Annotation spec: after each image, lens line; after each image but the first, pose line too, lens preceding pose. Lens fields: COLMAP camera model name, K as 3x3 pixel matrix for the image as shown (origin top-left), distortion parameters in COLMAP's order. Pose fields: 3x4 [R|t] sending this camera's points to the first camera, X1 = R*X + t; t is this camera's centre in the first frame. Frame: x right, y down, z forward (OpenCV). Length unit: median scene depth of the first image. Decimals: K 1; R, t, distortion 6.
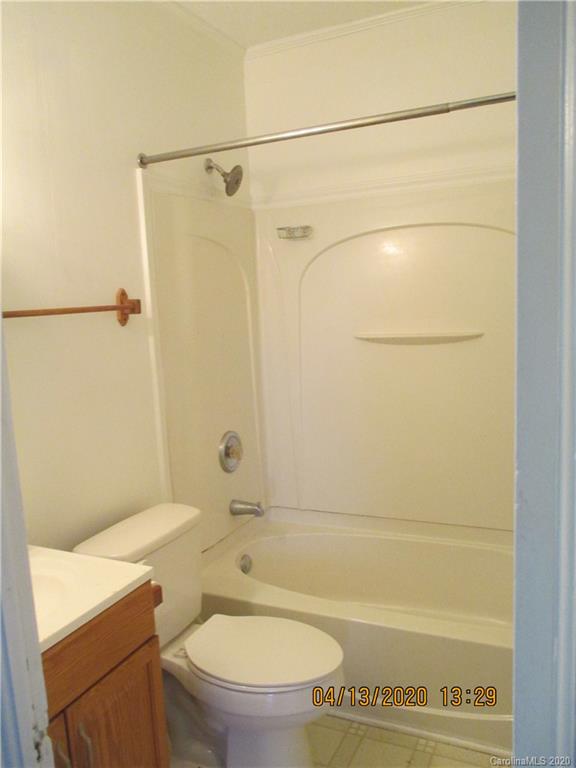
lens RADIAL K [[636.5, 0, 285.8], [0, 636.5, 387.2], [0, 0, 1]] dist [-0.029471, 0.006350]
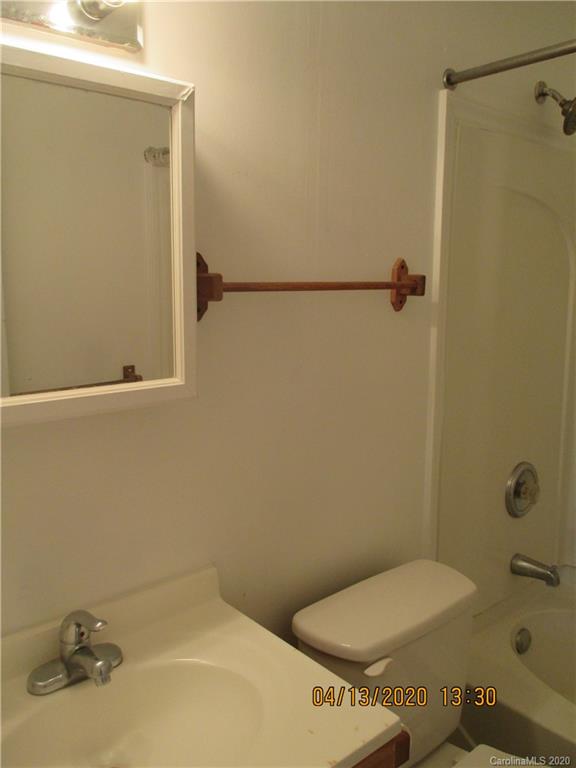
lens RADIAL K [[636.5, 0, 285.0], [0, 636.5, 382.0], [0, 0, 1]] dist [-0.029471, 0.006350]
pose [[0.907124, 0.117778, -0.404049, -0.058897], [-0.106446, 0.993036, 0.050483, -0.032847], [0.407181, -0.002785, 0.913343, 0.240408]]
